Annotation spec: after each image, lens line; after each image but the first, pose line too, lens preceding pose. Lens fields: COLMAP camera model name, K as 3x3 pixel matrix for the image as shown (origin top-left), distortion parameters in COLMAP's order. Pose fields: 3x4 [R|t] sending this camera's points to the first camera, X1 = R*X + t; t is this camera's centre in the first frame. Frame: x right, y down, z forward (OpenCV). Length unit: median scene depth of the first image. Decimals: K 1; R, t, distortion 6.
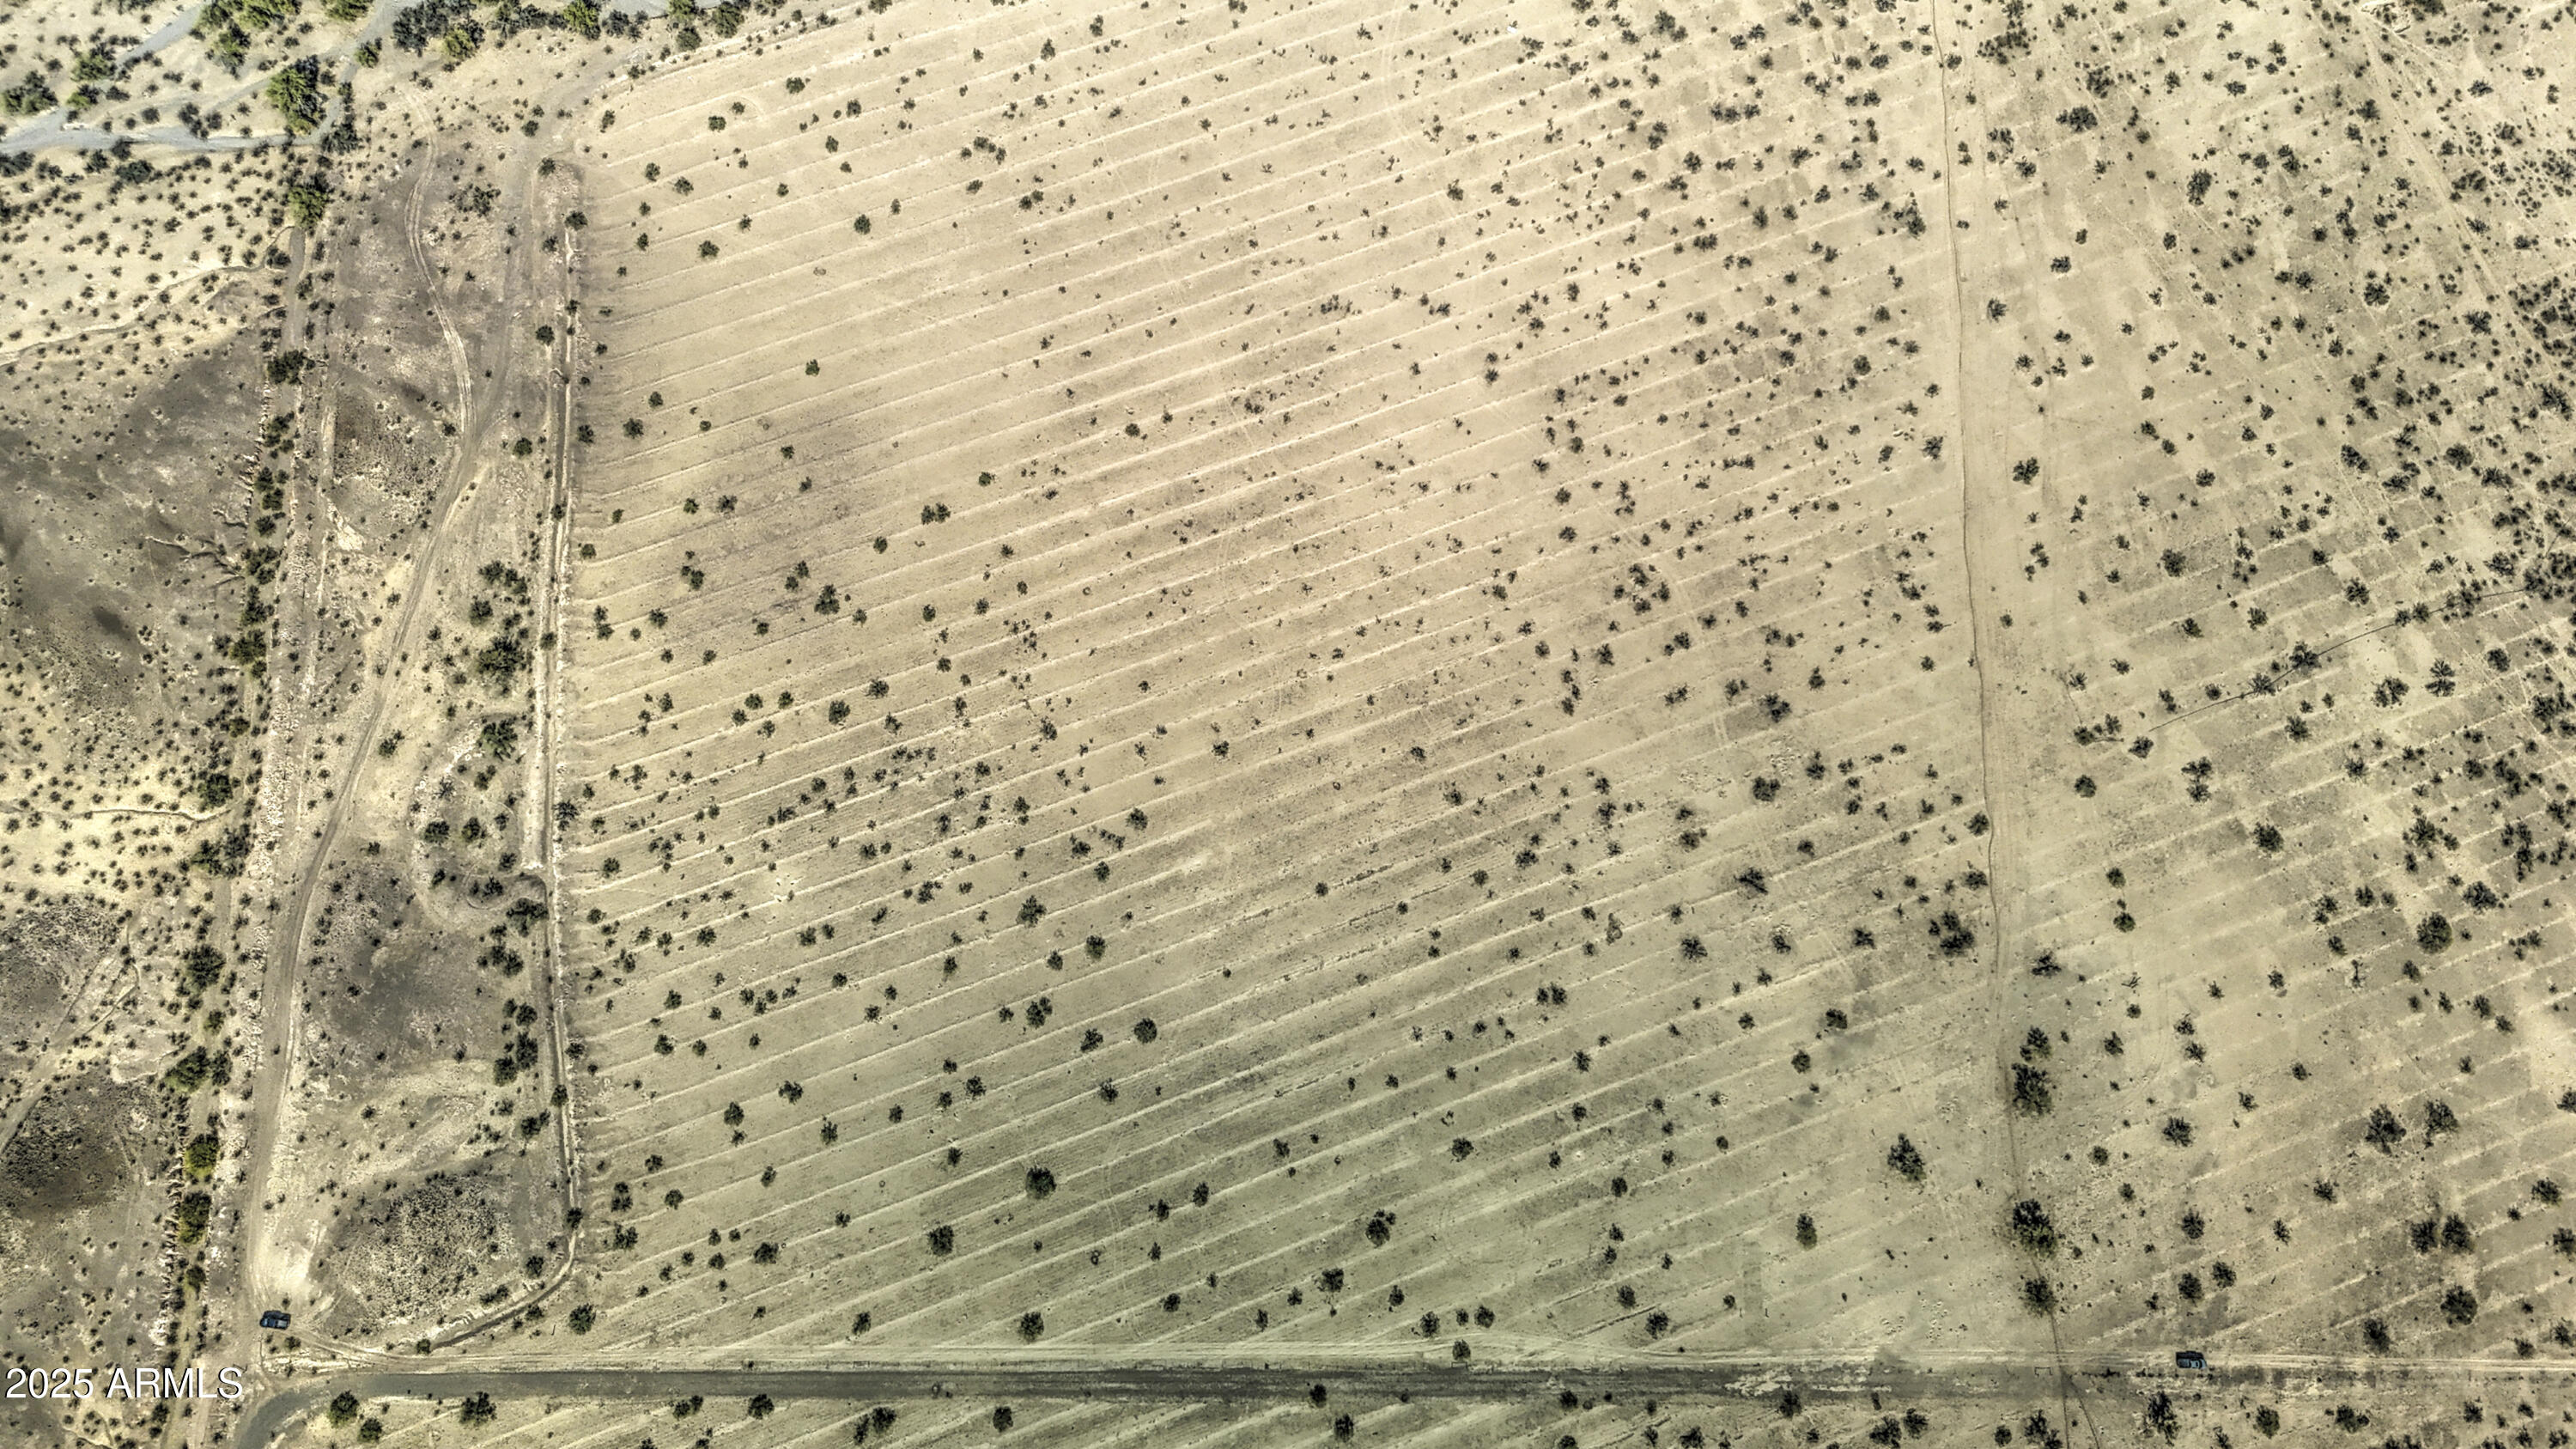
lens RADIAL K [[1958.9, 0, 1278.2], [0, 1958.9, 720.4], [0, 0, 1]] dist [0.061789, -0.053514]
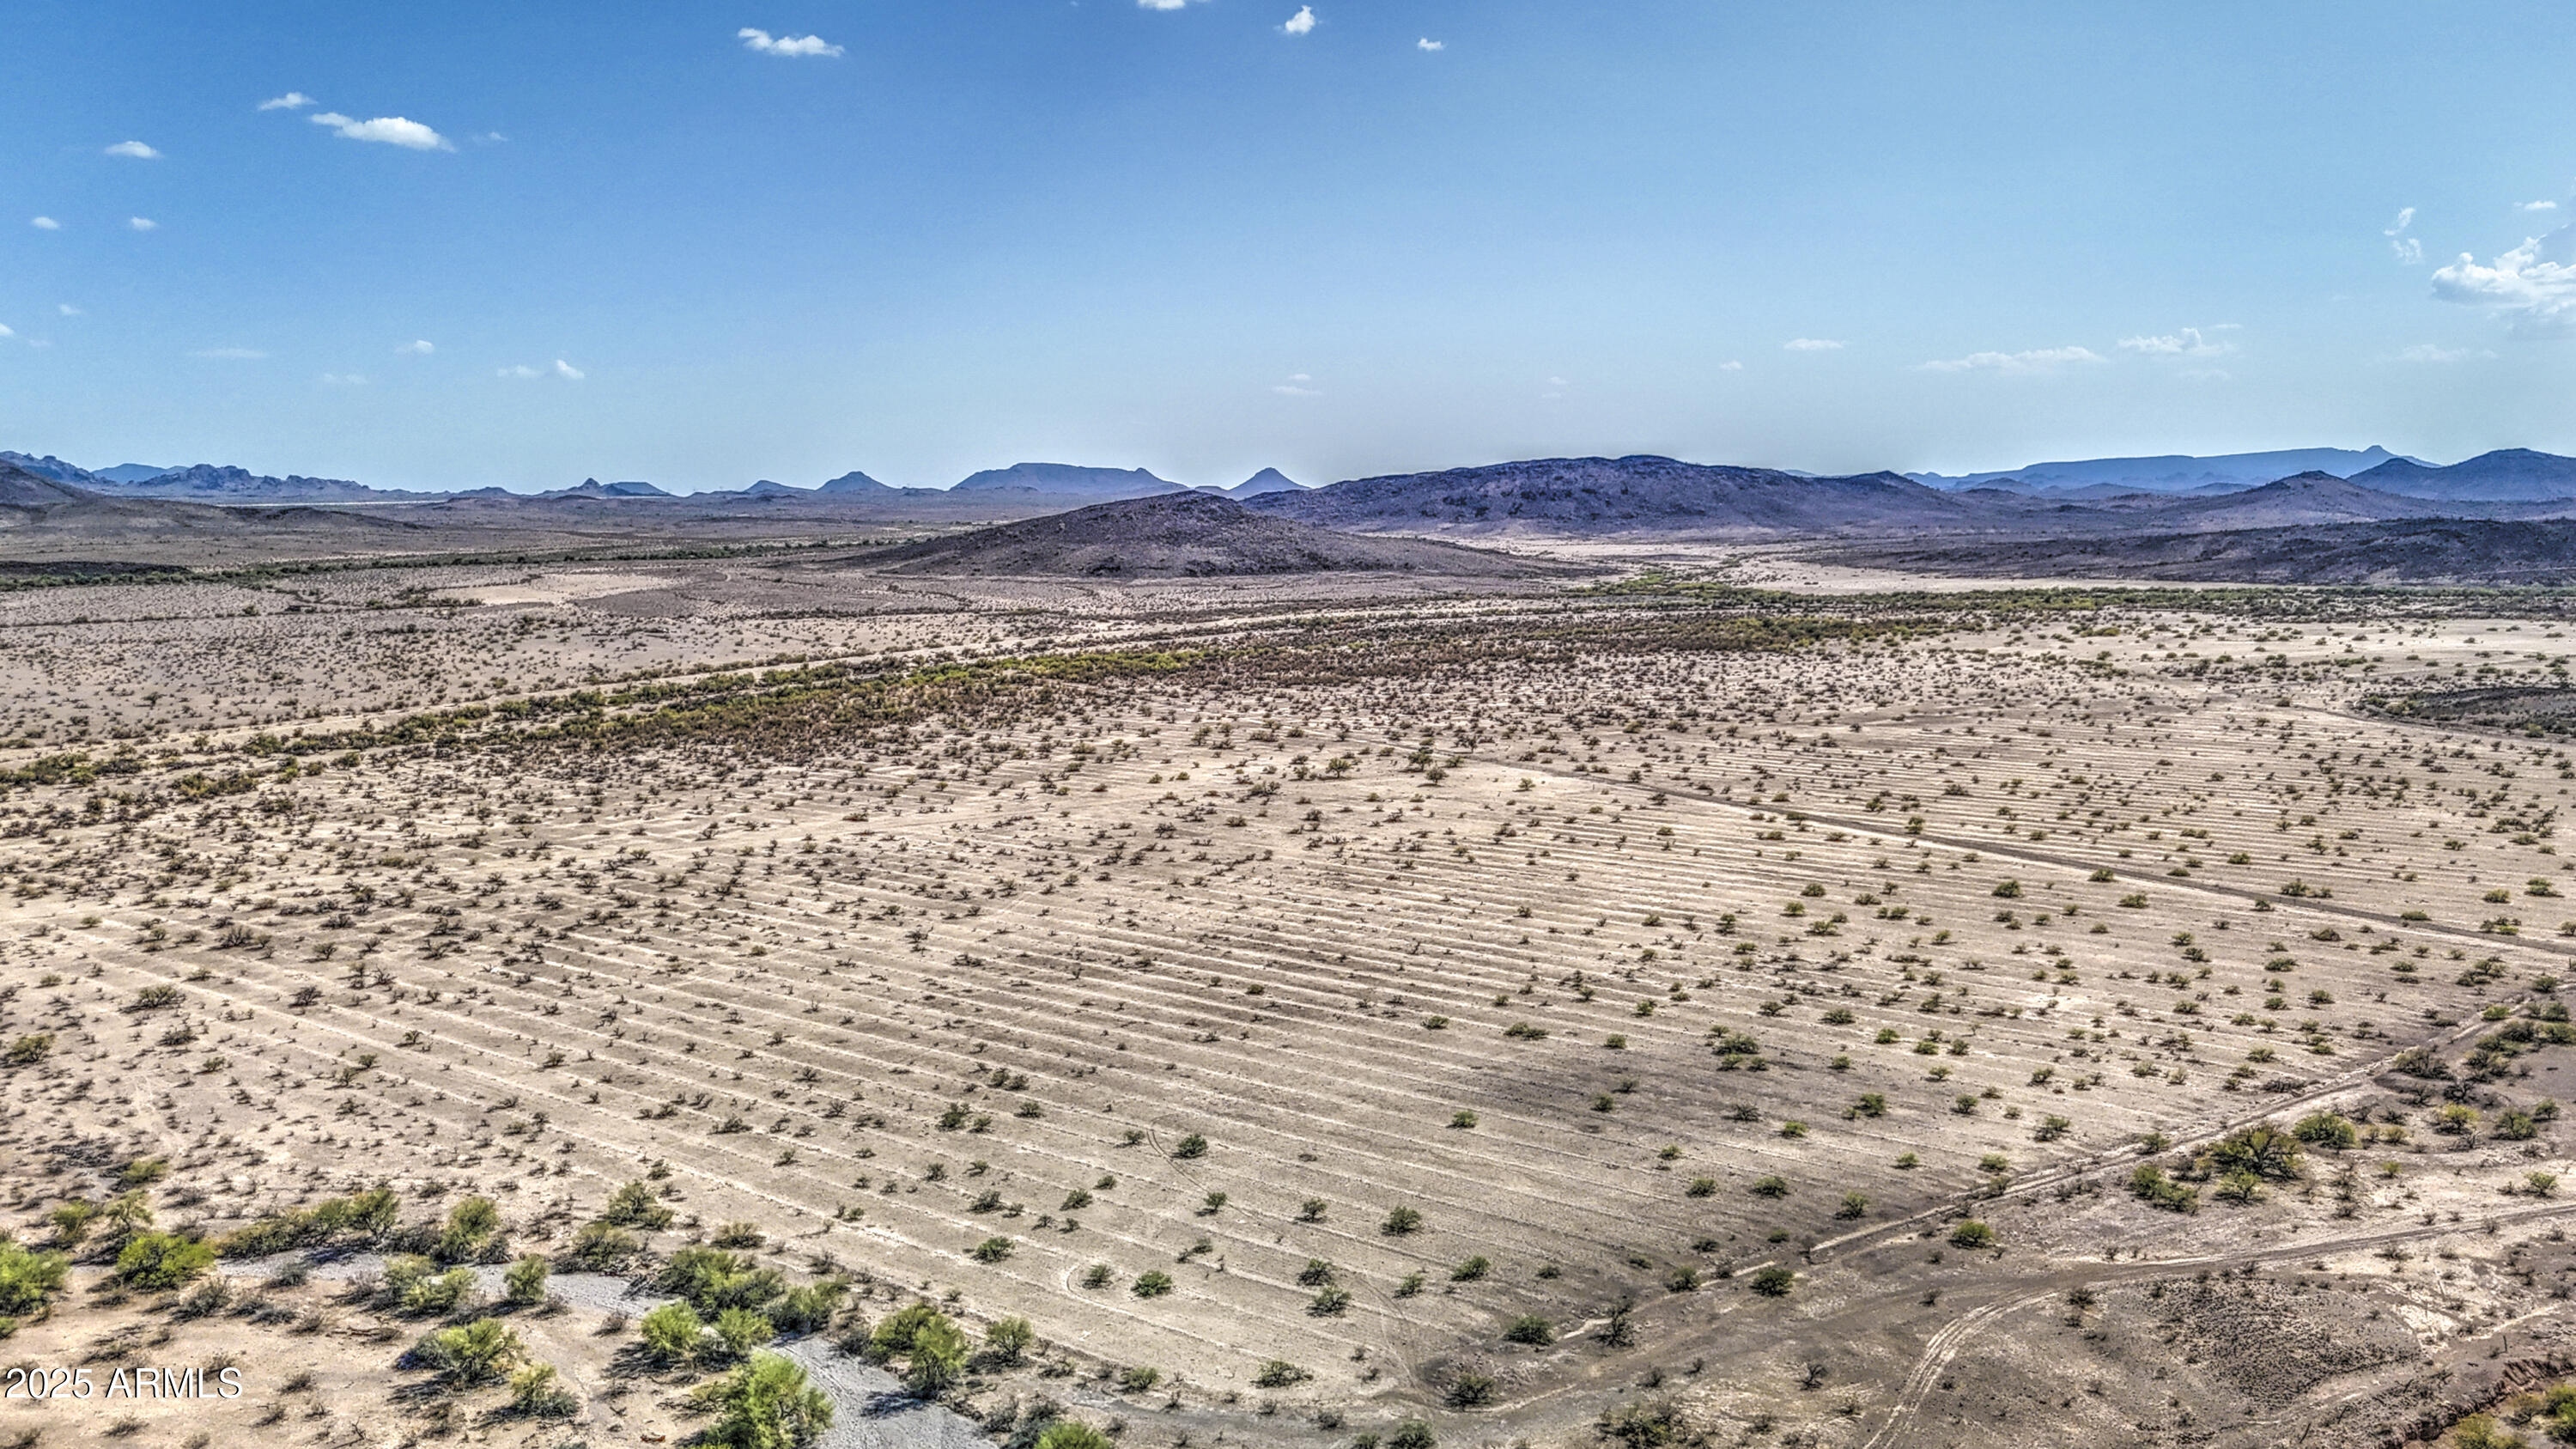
lens RADIAL K [[1986.4, 0, 1277.3], [0, 1986.4, 779.3], [0, 0, 1]] dist [0.064351, -0.053727]
pose [[-0.538861, -0.139937, 0.830690, -0.694001], [0.826123, 0.105093, 0.553602, -0.570164], [-0.164769, 0.984568, 0.058975, 0.904210]]
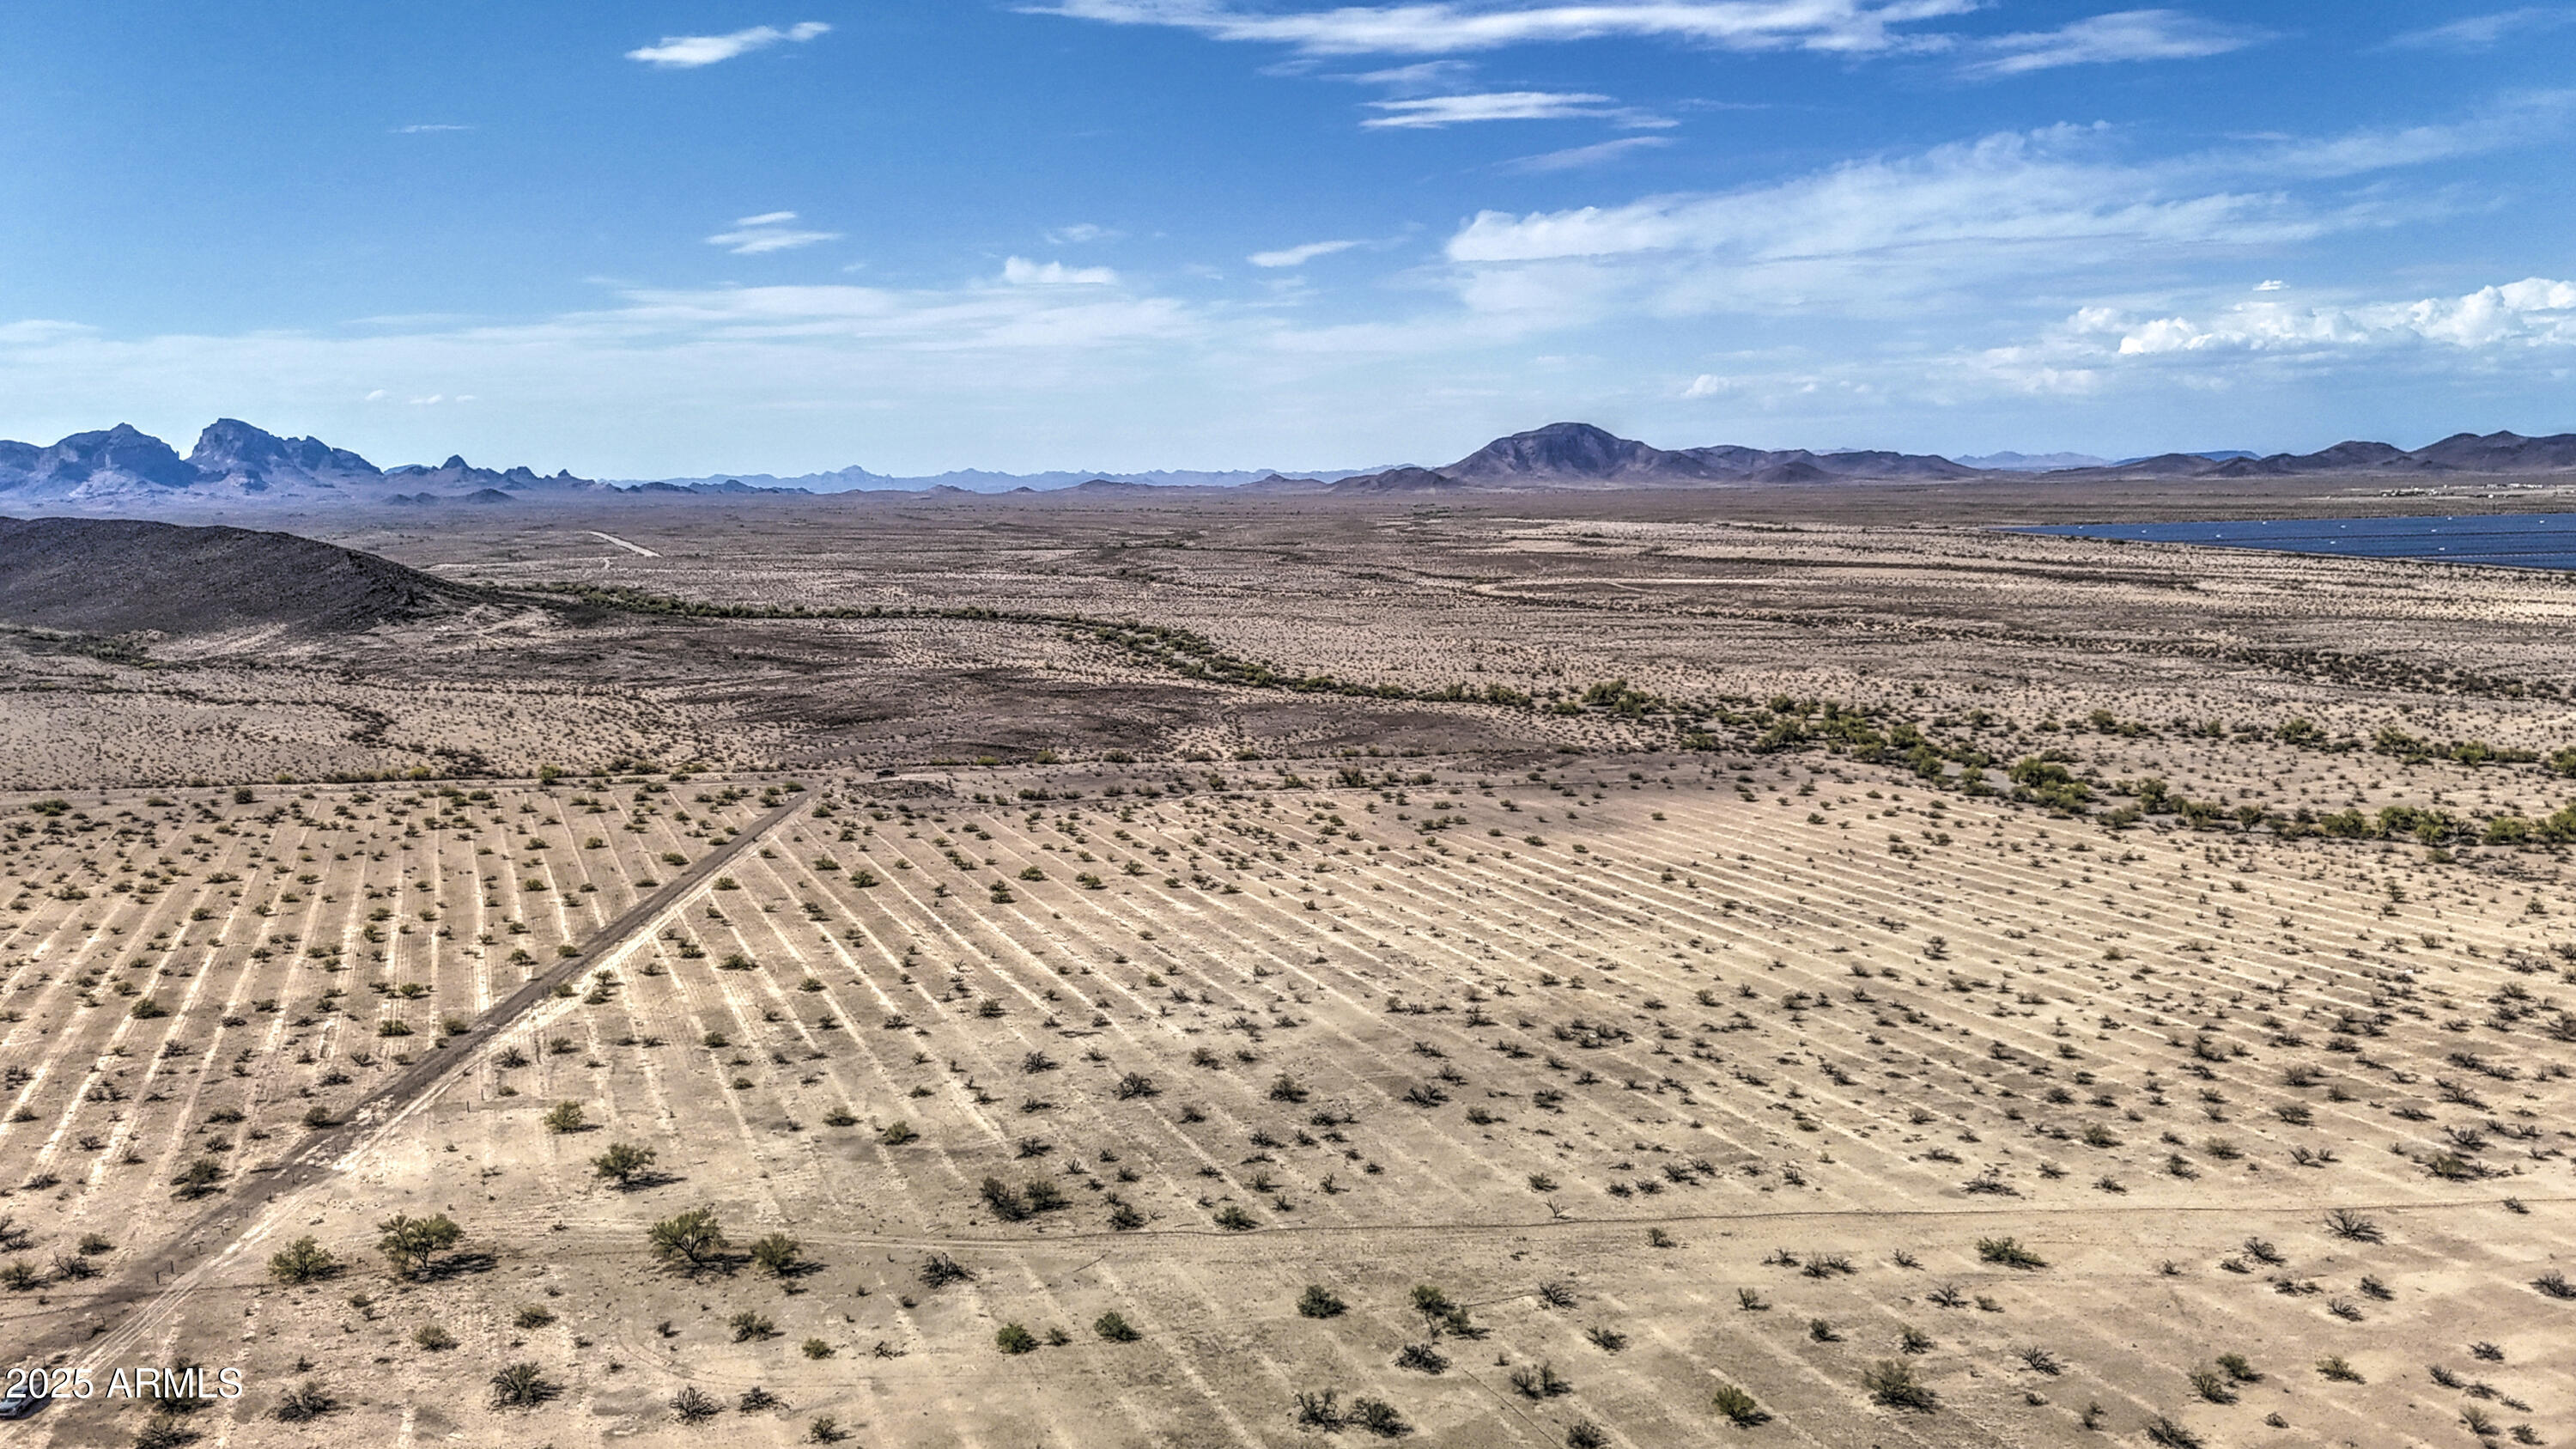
lens RADIAL K [[2033.9, 0, 1282.2], [0, 2033.9, 749.5], [0, 0, 1]] dist [0.054160, -0.046609]
pose [[0.028022, 0.107161, -0.993847, 0.866724], [-0.976920, 0.213557, -0.004518, 0.017102], [0.211759, 0.971035, 0.110673, 0.824835]]
